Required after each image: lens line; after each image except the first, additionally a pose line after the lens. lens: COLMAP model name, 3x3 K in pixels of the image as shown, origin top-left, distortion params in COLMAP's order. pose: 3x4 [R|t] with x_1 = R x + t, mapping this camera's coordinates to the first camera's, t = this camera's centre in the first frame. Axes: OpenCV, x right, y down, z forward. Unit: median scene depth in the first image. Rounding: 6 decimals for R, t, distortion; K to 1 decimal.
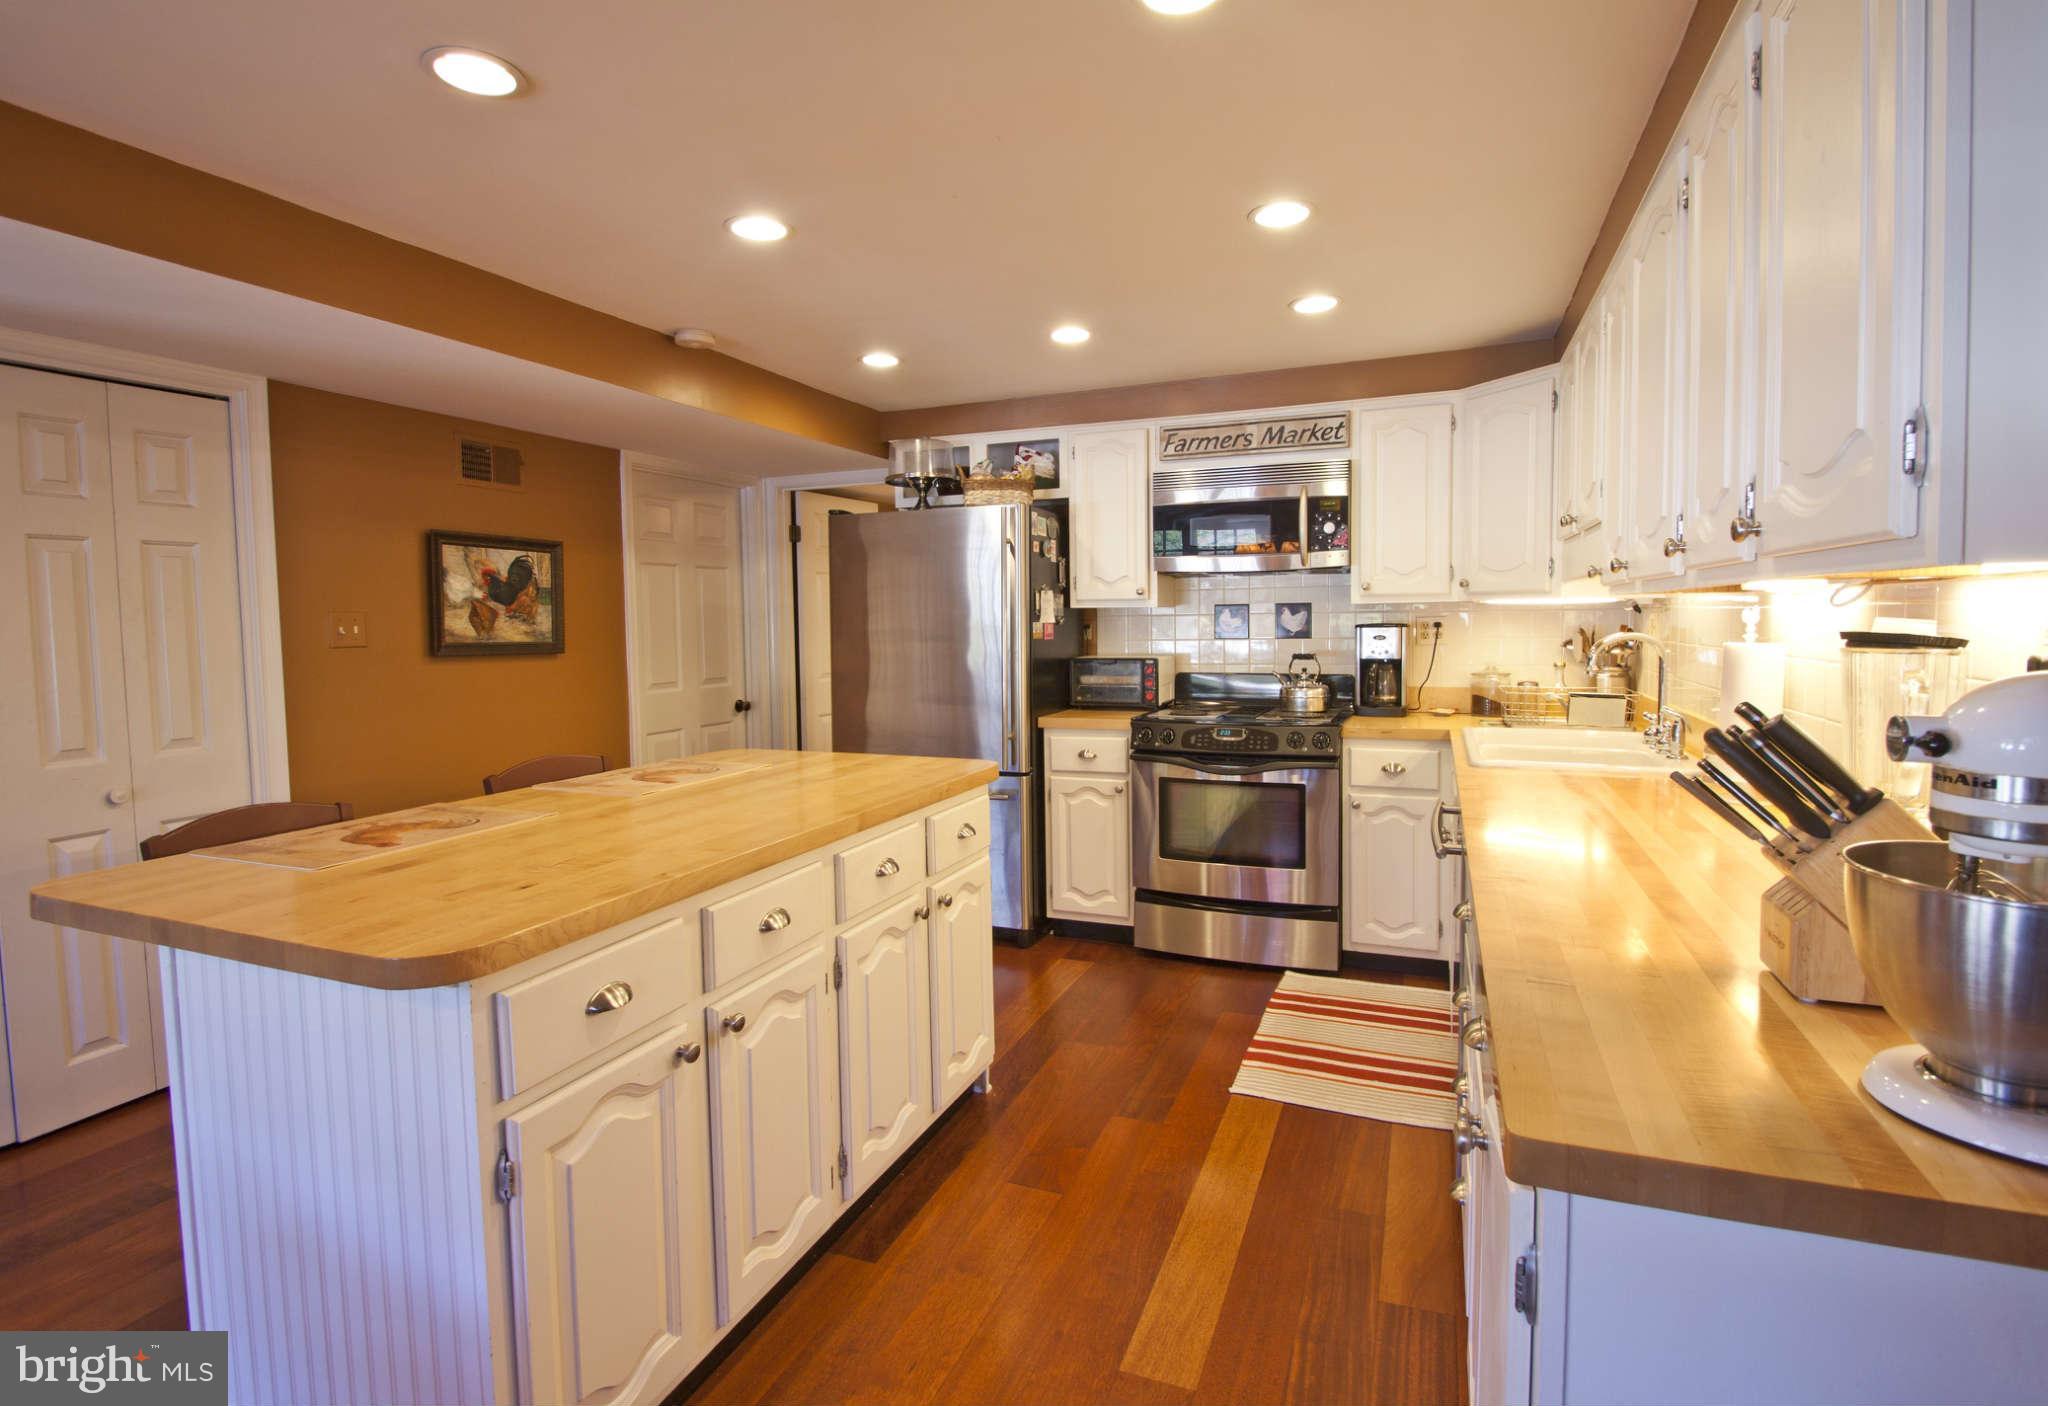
lens RADIAL K [[1010.2, 0, 1022.3], [0, 1010.2, 667.5], [0, 0, 1]] dist [-0.000281, 0.000127]
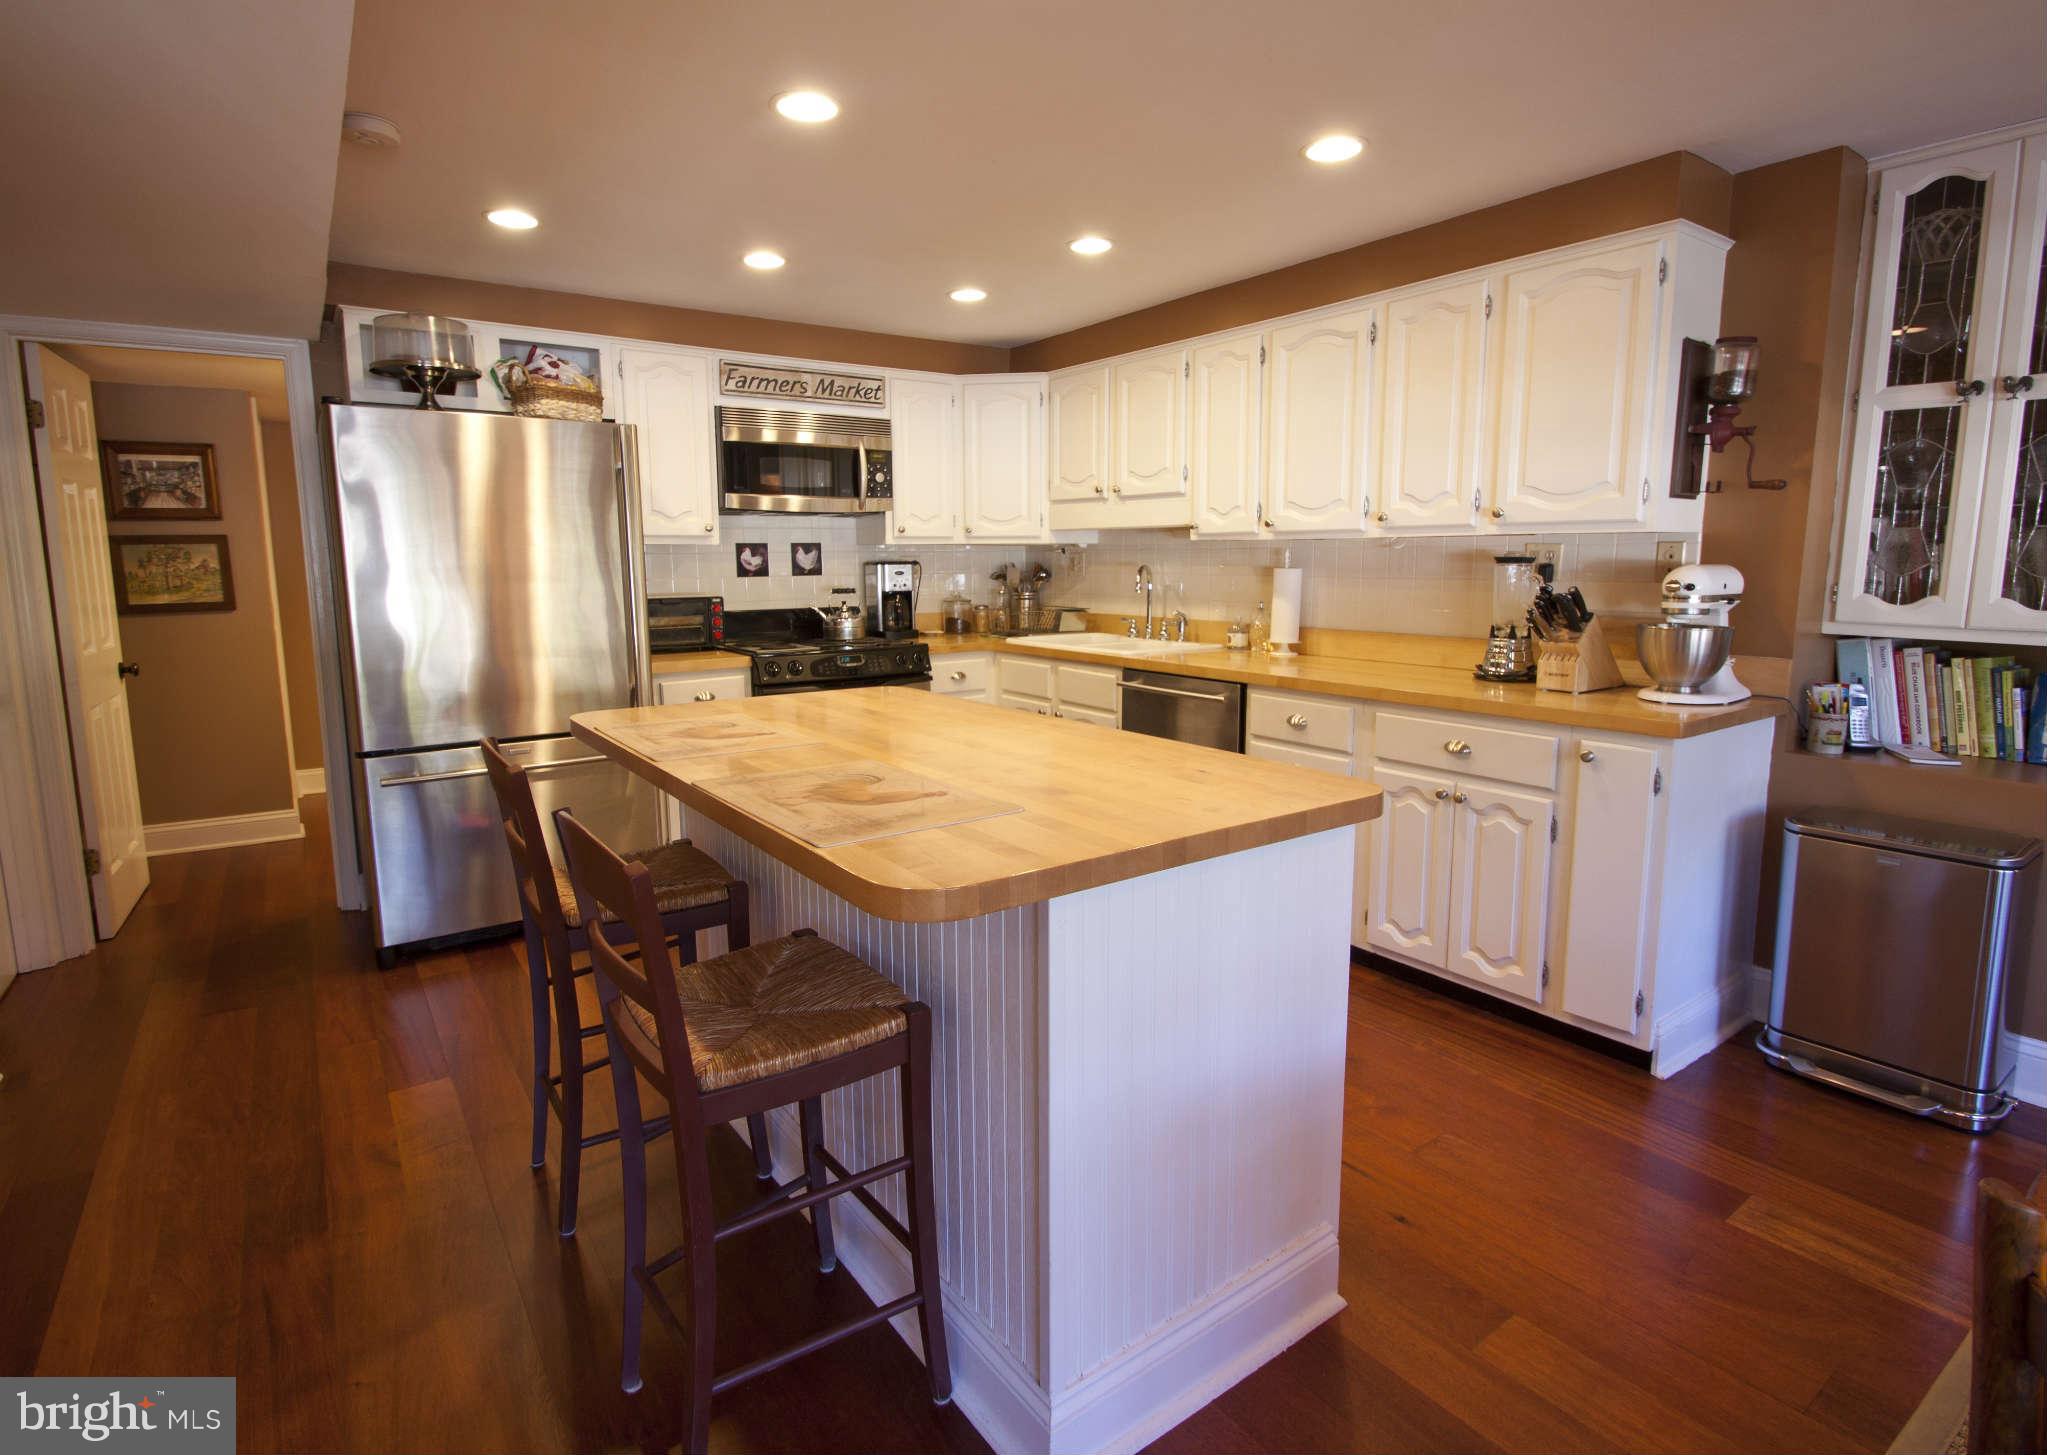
lens RADIAL K [[1018.3, 0, 1023.5], [0, 1018.3, 693.0], [0, 0, 1]] dist [-0.022942, -0.000732]
pose [[0.528378, -0.102175, 0.842838, -0.601821], [0.041216, 0.994648, 0.094740, 0.002979], [-0.848008, -0.015320, 0.529762, 0.238444]]
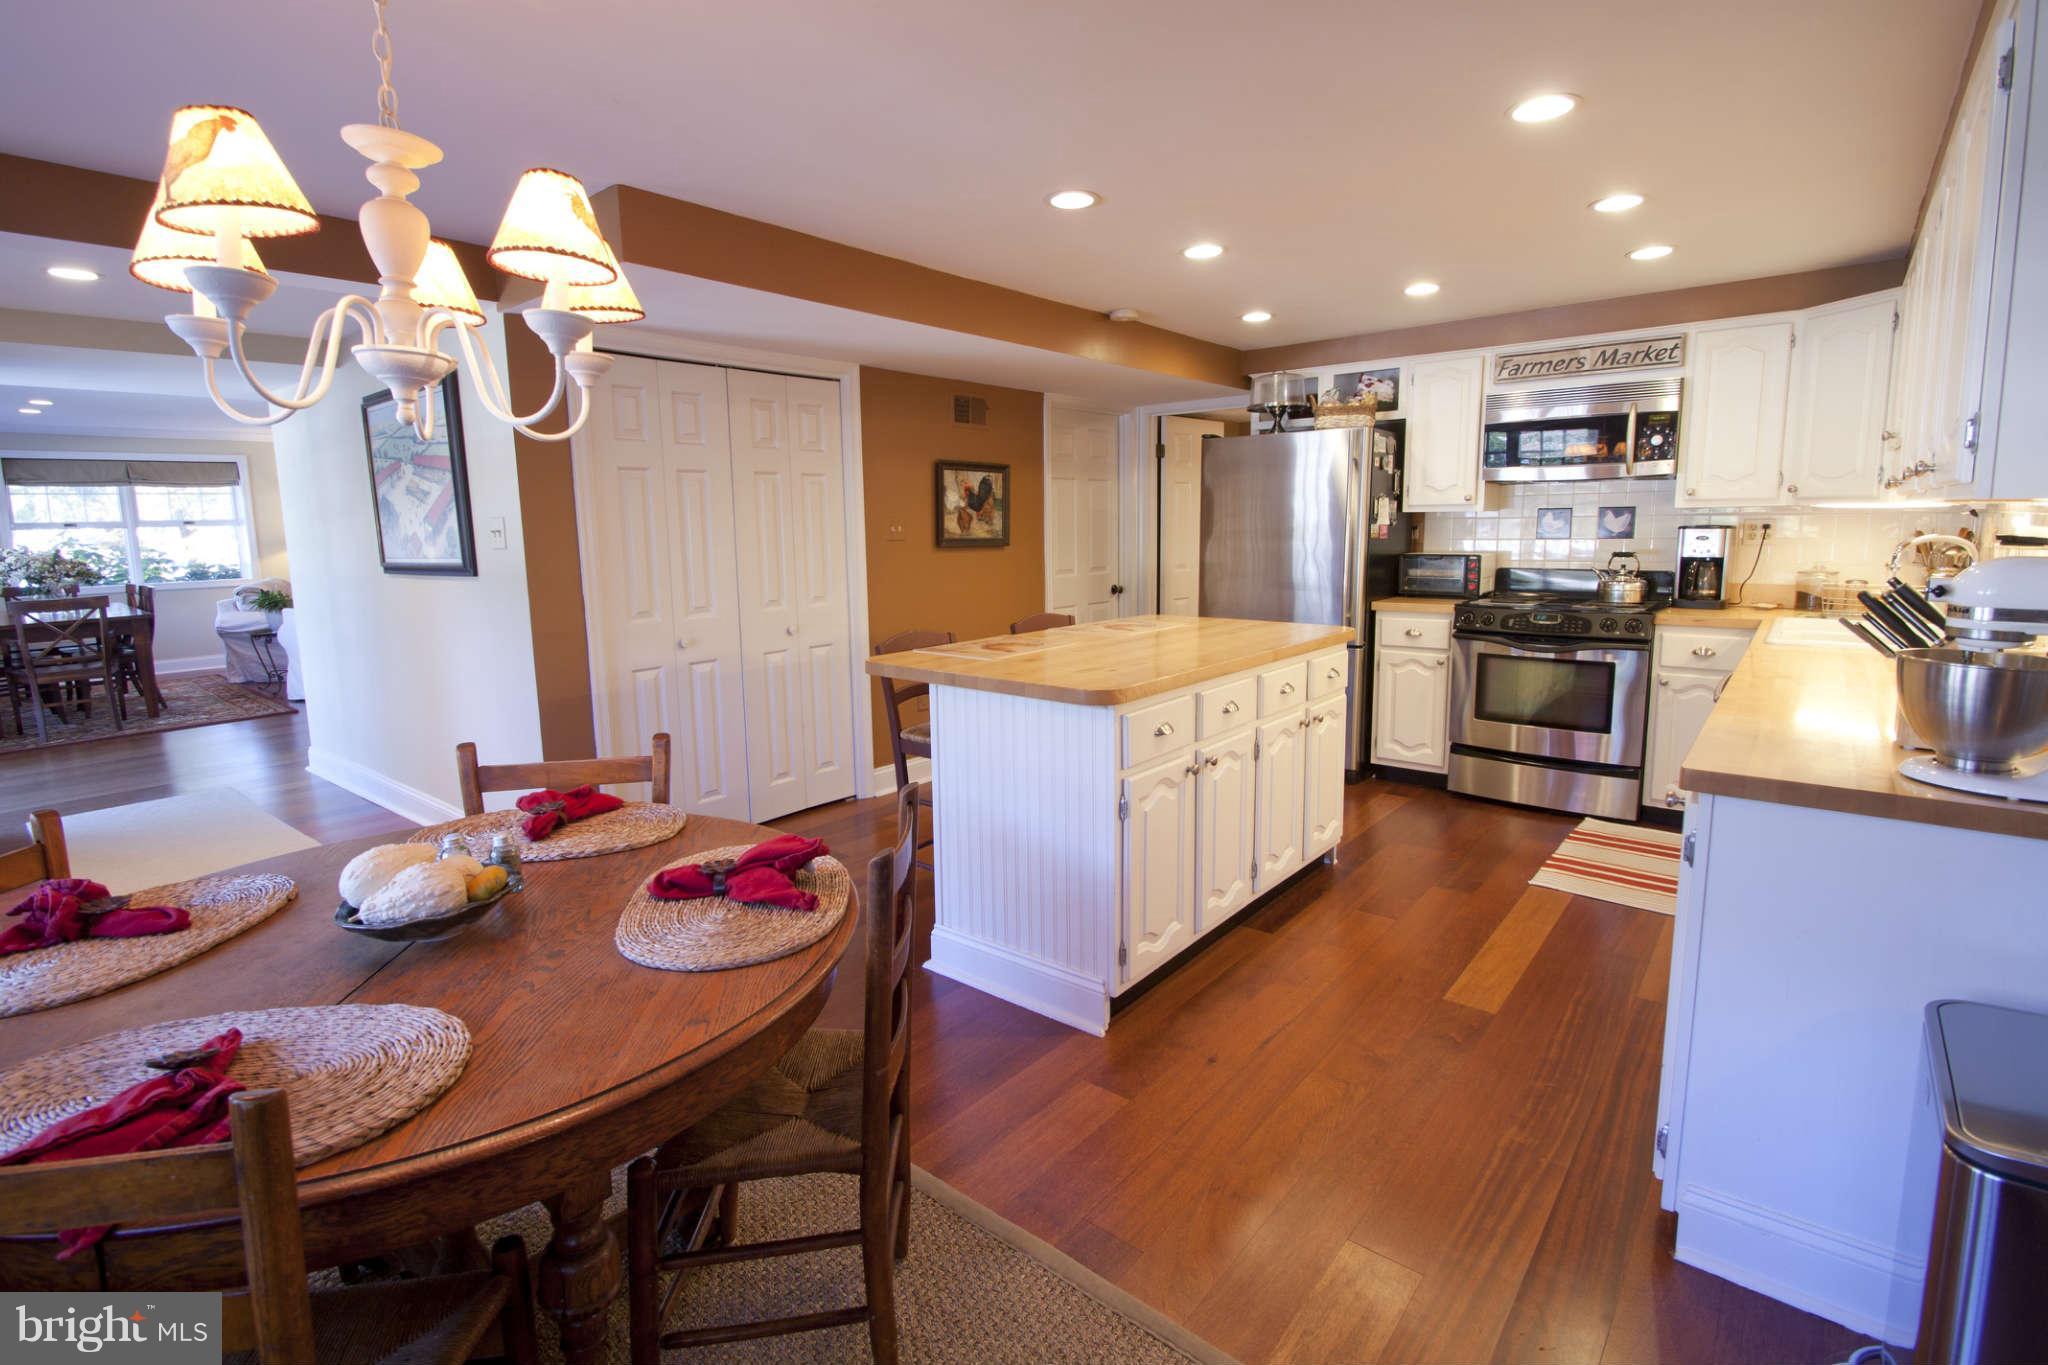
lens RADIAL K [[951.0, 0, 1008.6], [0, 951.0, 648.9], [0, 0, 1]] dist [0.015406, -0.016800]
pose [[0.951994, 0.041199, -0.303331, -0.052160], [-0.014452, 0.995846, 0.089901, 0.008781], [0.305775, -0.081202, 0.948635, -0.249662]]
